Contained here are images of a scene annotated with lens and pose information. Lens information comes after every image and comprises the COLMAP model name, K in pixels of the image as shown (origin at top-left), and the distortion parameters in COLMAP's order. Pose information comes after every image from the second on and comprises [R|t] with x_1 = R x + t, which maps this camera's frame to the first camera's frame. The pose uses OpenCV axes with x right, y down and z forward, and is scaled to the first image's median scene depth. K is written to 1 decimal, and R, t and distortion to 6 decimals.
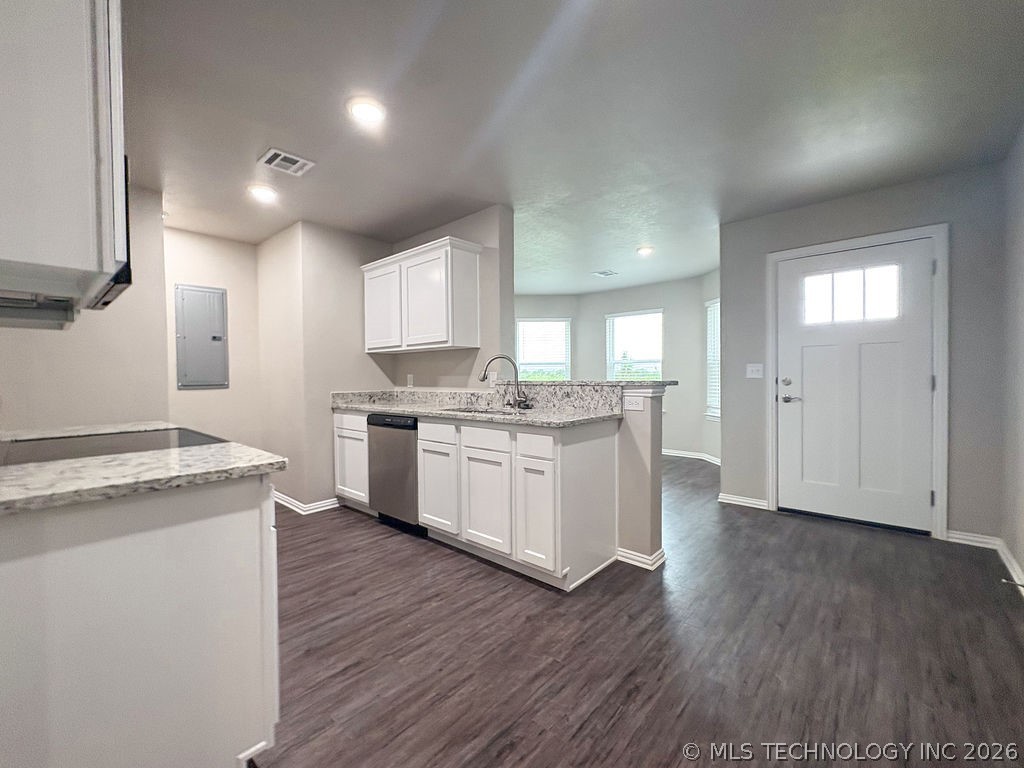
lens RADIAL K [[402.8, 0, 512.0], [0, 402.8, 384.0], [0, 0, 1]] dist [0.000673, -0.000104]
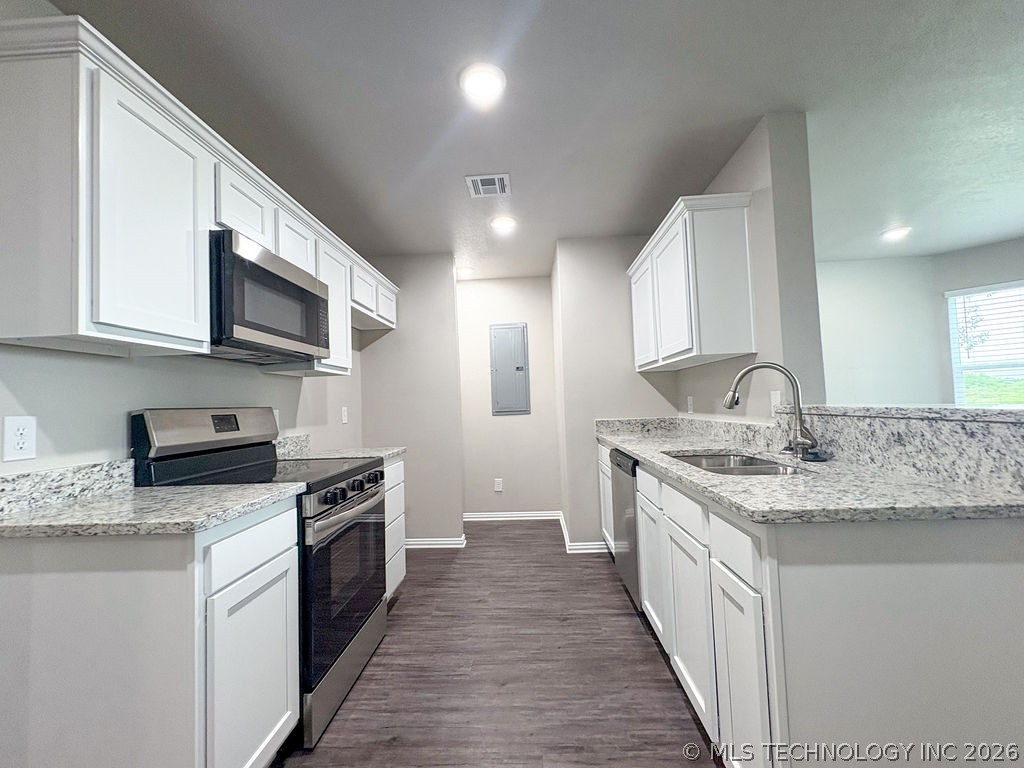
lens RADIAL K [[430.6, 0, 512.0], [0, 430.6, 384.0], [0, 0, 1]] dist [0.001231, 0.000059]
pose [[0.653473, -0.049117, -0.755354, 0.207528], [0.014960, 0.998536, -0.051987, -0.015056], [0.756802, 0.022672, 0.653251, 0.327673]]
